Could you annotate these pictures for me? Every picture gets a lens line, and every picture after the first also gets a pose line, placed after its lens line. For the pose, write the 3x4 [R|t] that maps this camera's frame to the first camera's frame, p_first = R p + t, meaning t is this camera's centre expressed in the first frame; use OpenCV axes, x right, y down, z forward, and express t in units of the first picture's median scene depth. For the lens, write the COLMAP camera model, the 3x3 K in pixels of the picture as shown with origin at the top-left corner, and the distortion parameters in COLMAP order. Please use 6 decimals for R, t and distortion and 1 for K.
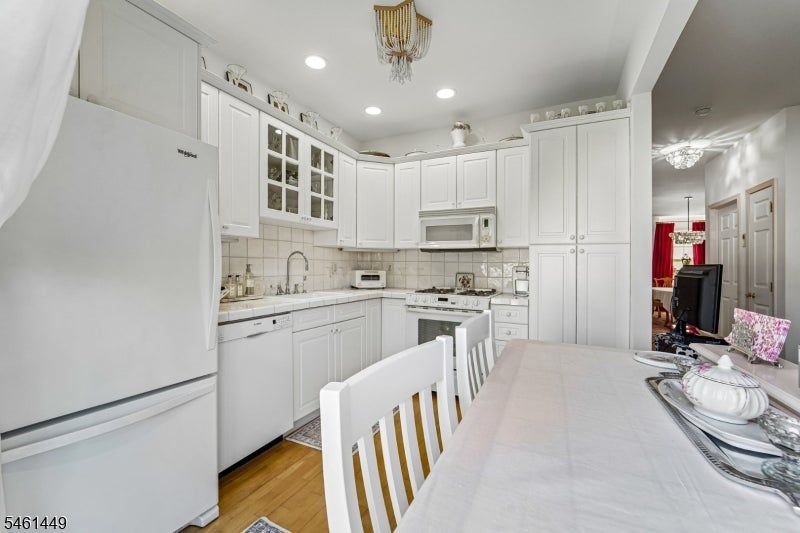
lens RADIAL K [[328.7, 0, 401.8], [0, 328.7, 265.6], [0, 0, 1]] dist [0.001132, -0.007062]
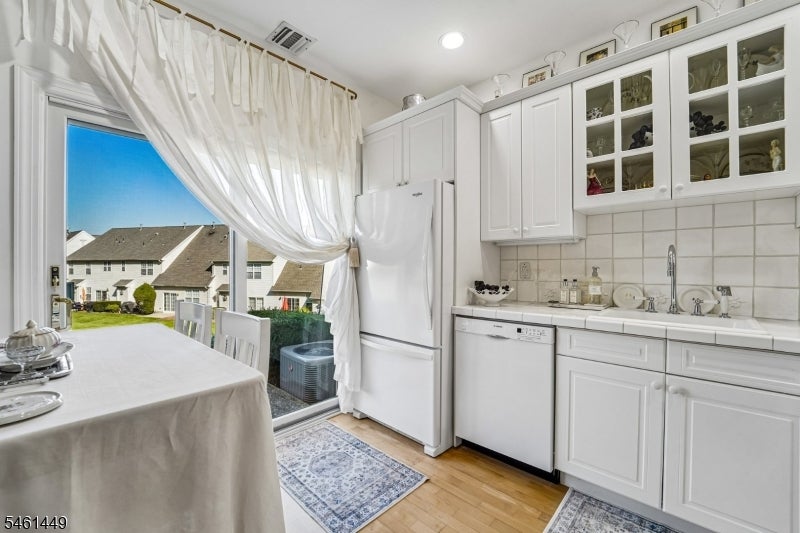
lens RADIAL K [[333.4, 0, 399.1], [0, 333.4, 268.6], [0, 0, 1]] dist [-0.000125, -0.007428]
pose [[-0.290826, -0.001930, -0.956774, 0.481575], [-0.001088, 0.999998, -0.001686, 0.002453], [0.956775, 0.000550, -0.290827, 0.781947]]
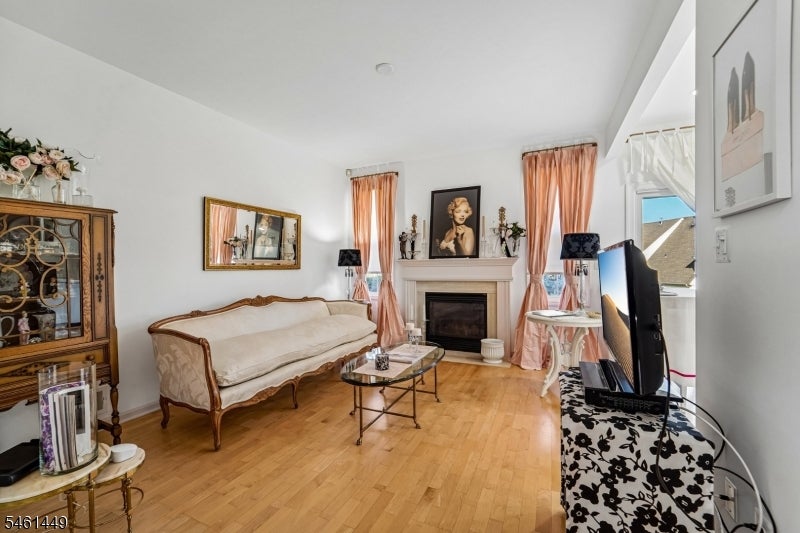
lens RADIAL K [[328.7, 0, 401.8], [0, 328.7, 265.6], [0, 0, 1]] dist [0.001132, -0.007062]
pose [[-0.999349, 0.000301, -0.036083, 1.212117], [0.000302, 1.000000, -0.000029, 0.022259], [0.036083, -0.000040, -0.999349, 1.441522]]
